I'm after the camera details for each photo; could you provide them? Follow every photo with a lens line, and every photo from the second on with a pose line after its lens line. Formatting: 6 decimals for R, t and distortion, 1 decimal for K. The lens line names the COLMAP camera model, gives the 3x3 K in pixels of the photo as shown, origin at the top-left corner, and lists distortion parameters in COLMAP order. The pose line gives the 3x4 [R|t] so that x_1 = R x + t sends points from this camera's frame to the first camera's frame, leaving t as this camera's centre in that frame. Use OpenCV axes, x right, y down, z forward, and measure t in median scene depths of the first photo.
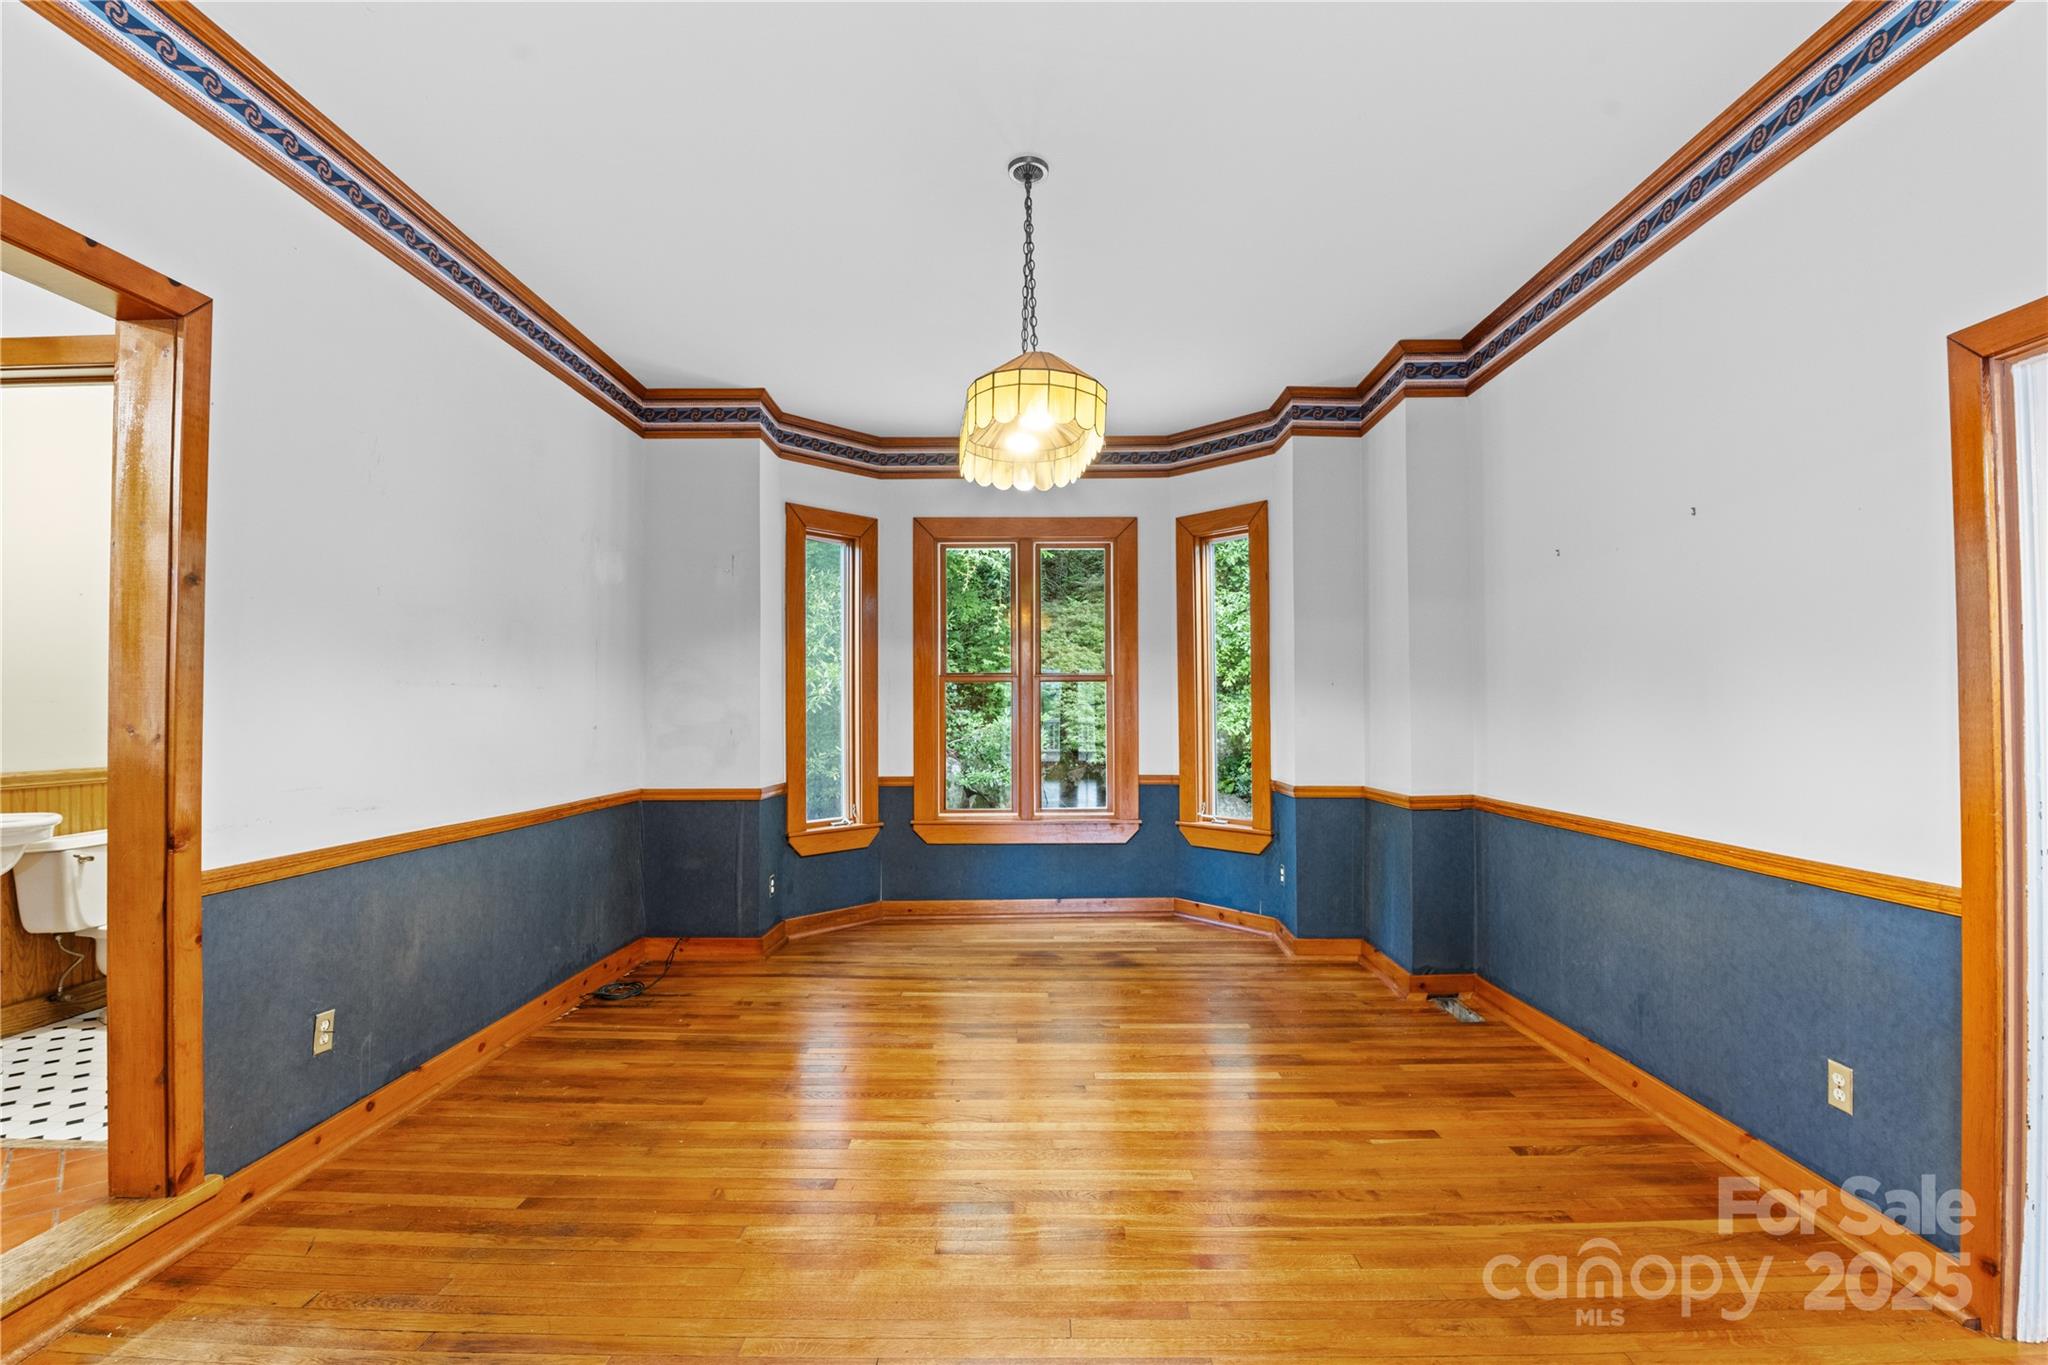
lens RADIAL K [[928.0, 0, 1025.1], [0, 928.0, 700.7], [0, 0, 1]] dist [-0.016383, 0.000053]
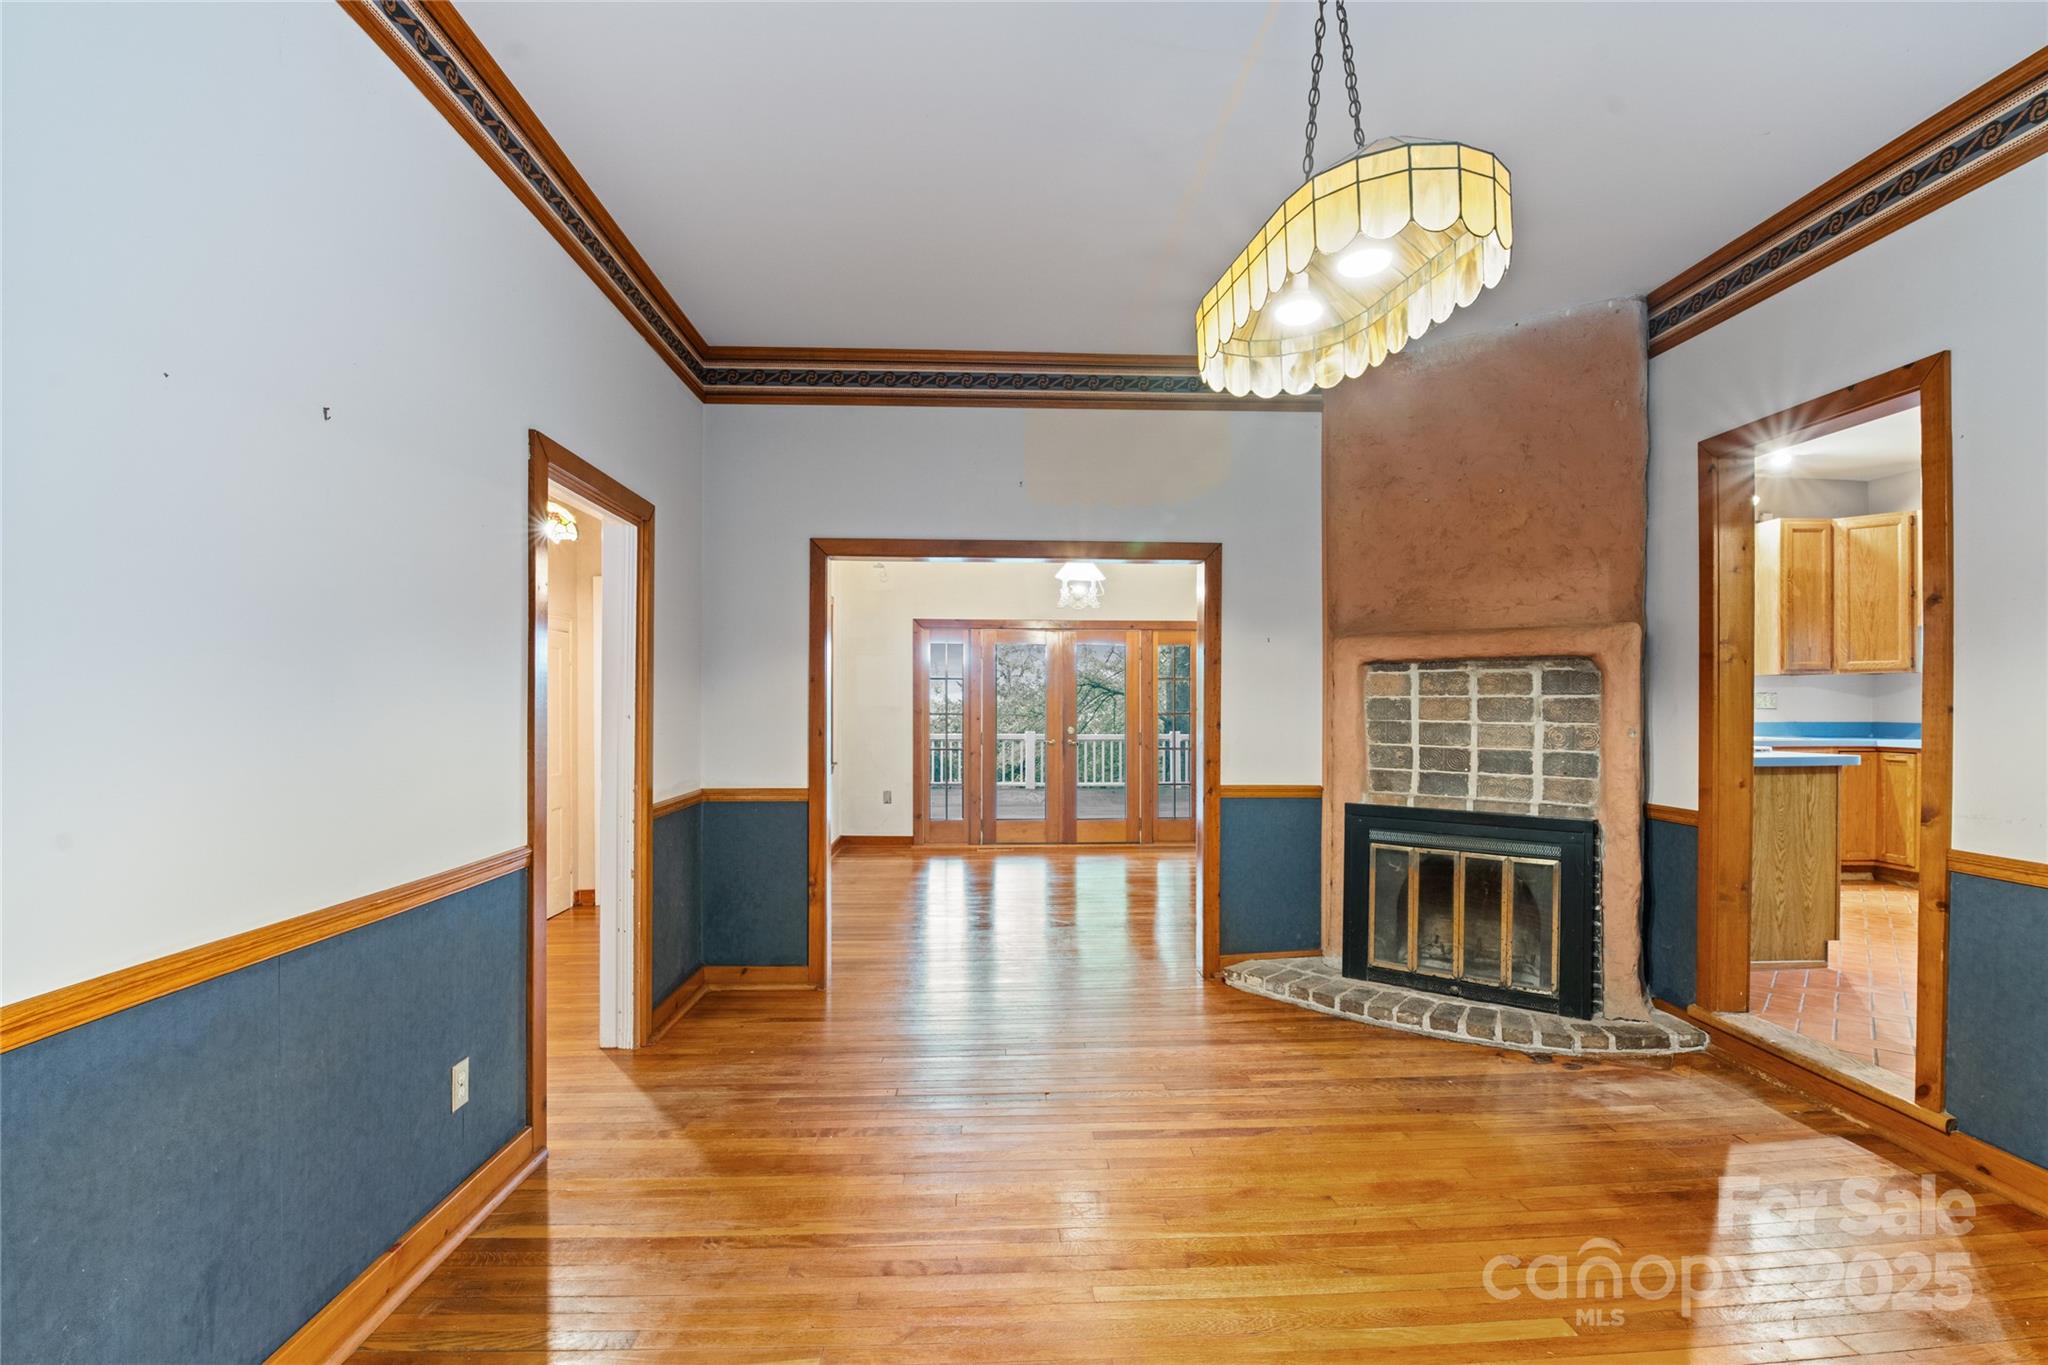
lens RADIAL K [[928.0, 0, 1025.1], [0, 928.0, 700.7], [0, 0, 1]] dist [-0.016383, 0.000053]
pose [[-0.998773, 0.001753, -0.049487, 0.155155], [0.002360, 0.999923, -0.012209, 0.005141], [0.049462, -0.012311, -0.998700, 1.008732]]
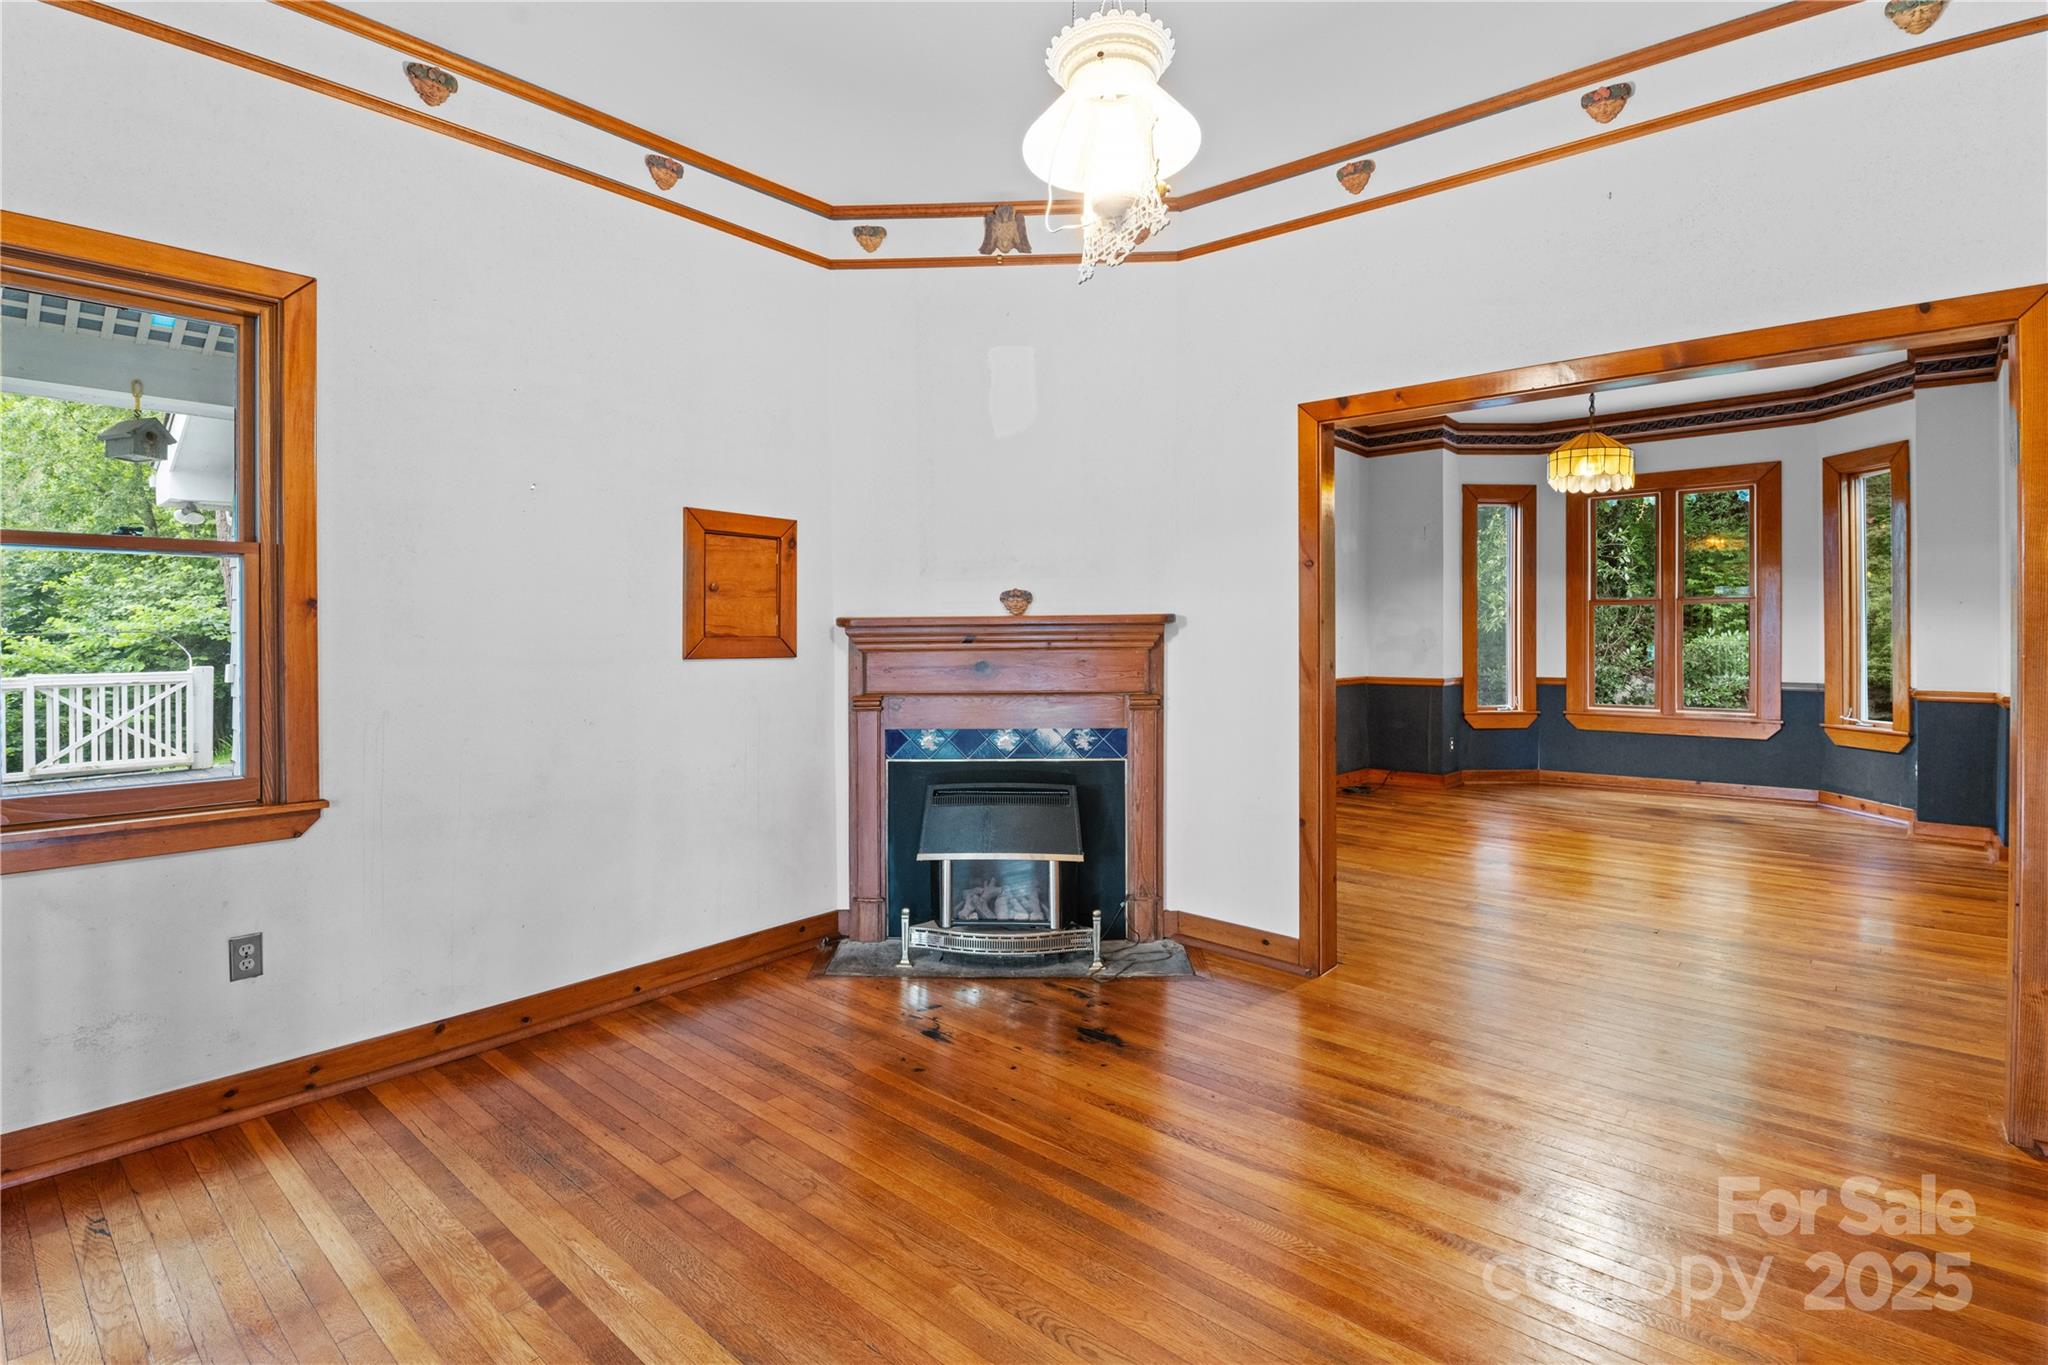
lens RADIAL K [[1031.1, 0, 1026.3], [0, 1031.1, 645.9], [0, 0, 1]] dist [-0.001245, -0.000798]
pose [[0.776006, 0.007453, -0.630682, 0.220726], [0.007319, 0.999756, 0.020819, 0.000480], [0.630683, -0.020772, 0.775762, -0.657660]]
